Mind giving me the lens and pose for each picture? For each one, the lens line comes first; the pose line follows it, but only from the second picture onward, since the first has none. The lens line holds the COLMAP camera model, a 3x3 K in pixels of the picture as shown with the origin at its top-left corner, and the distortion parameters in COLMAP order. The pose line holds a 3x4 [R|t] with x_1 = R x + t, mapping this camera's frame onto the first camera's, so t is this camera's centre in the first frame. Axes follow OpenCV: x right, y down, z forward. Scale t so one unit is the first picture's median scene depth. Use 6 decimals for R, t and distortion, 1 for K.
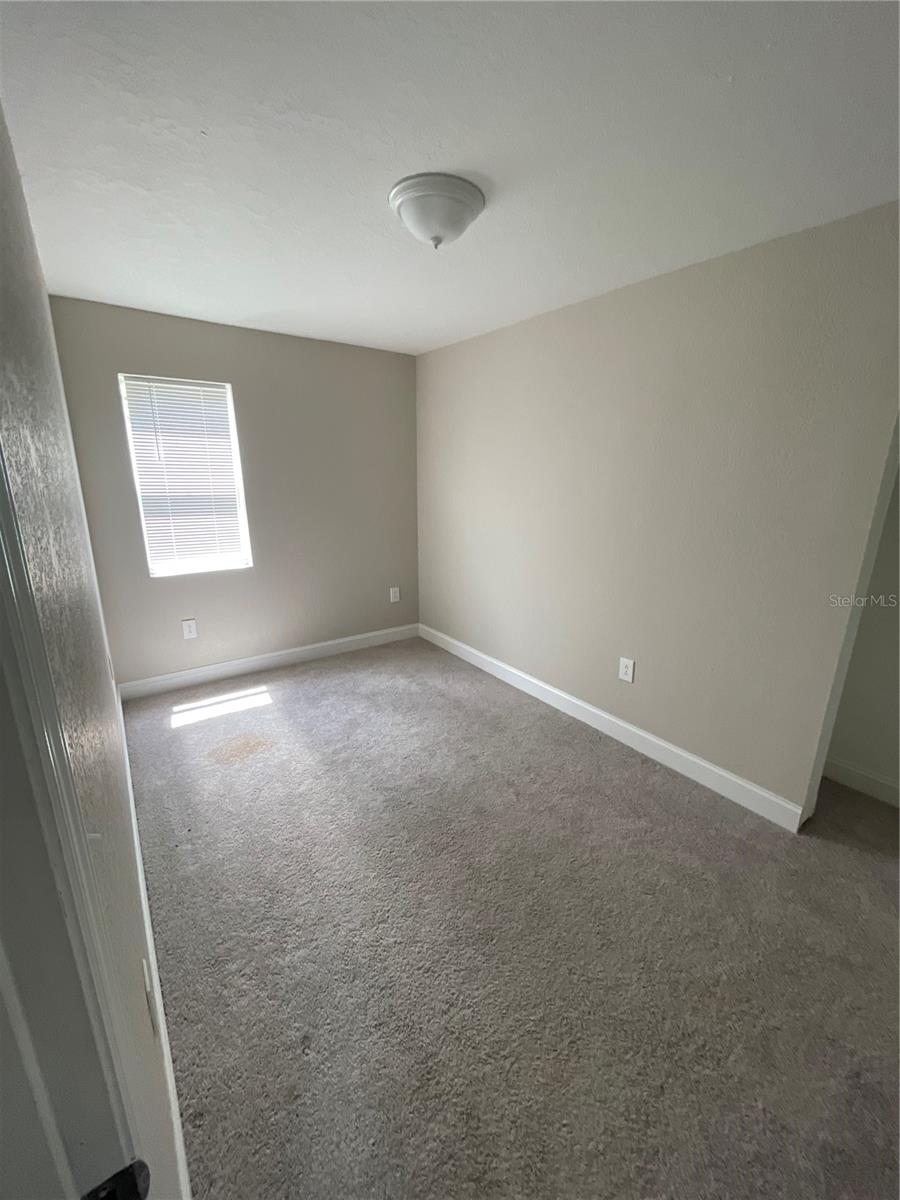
lens RADIAL K [[483.0, 0, 453.5], [0, 483.0, 600.2], [0, 0, 1]] dist [-0.007463, 0.000581]
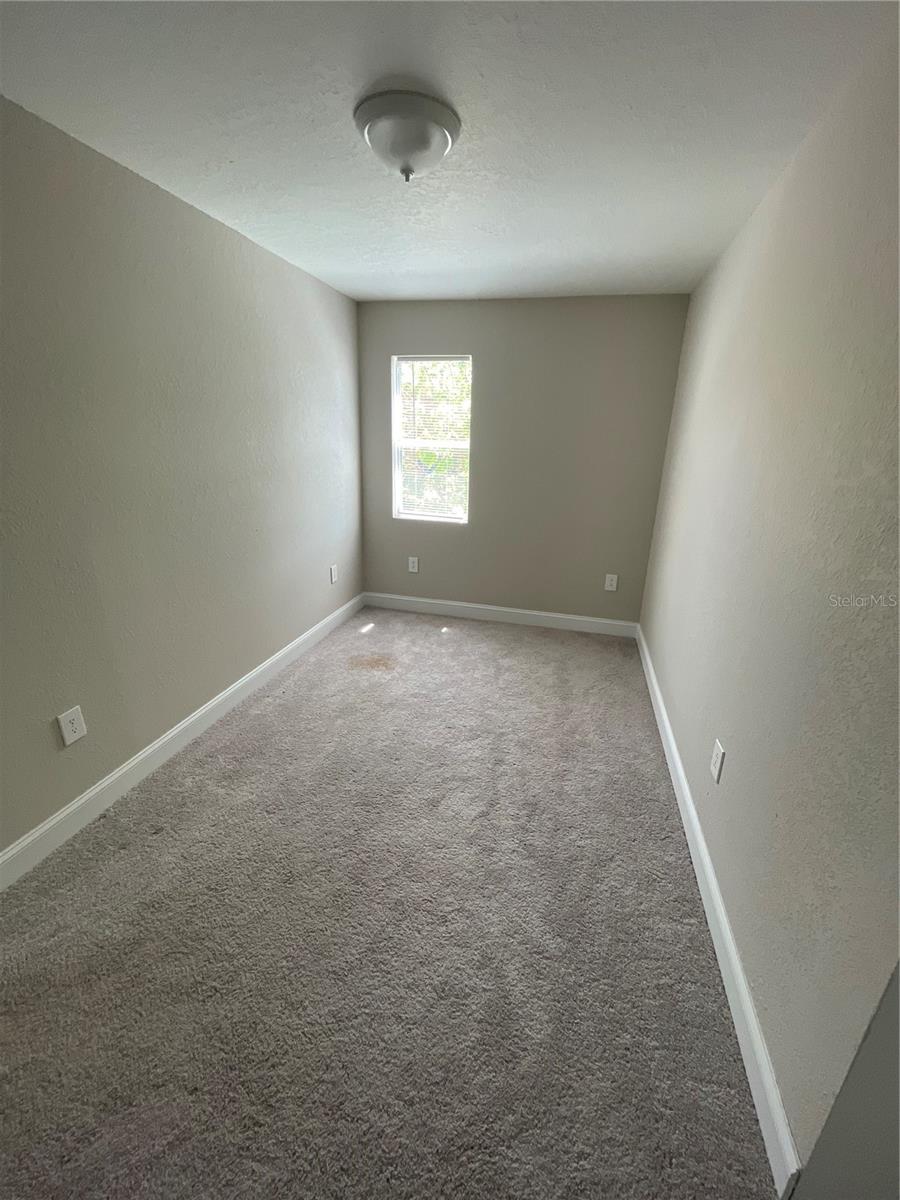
lens RADIAL K [[483.0, 0, 450.6], [0, 483.0, 600.0], [0, 0, 1]] dist [-0.007463, 0.000581]
pose [[0.640445, 0.261005, -0.722293, 0.815501], [-0.225429, 0.962940, 0.148080, -0.109752], [0.734175, 0.067989, 0.675548, 0.460292]]
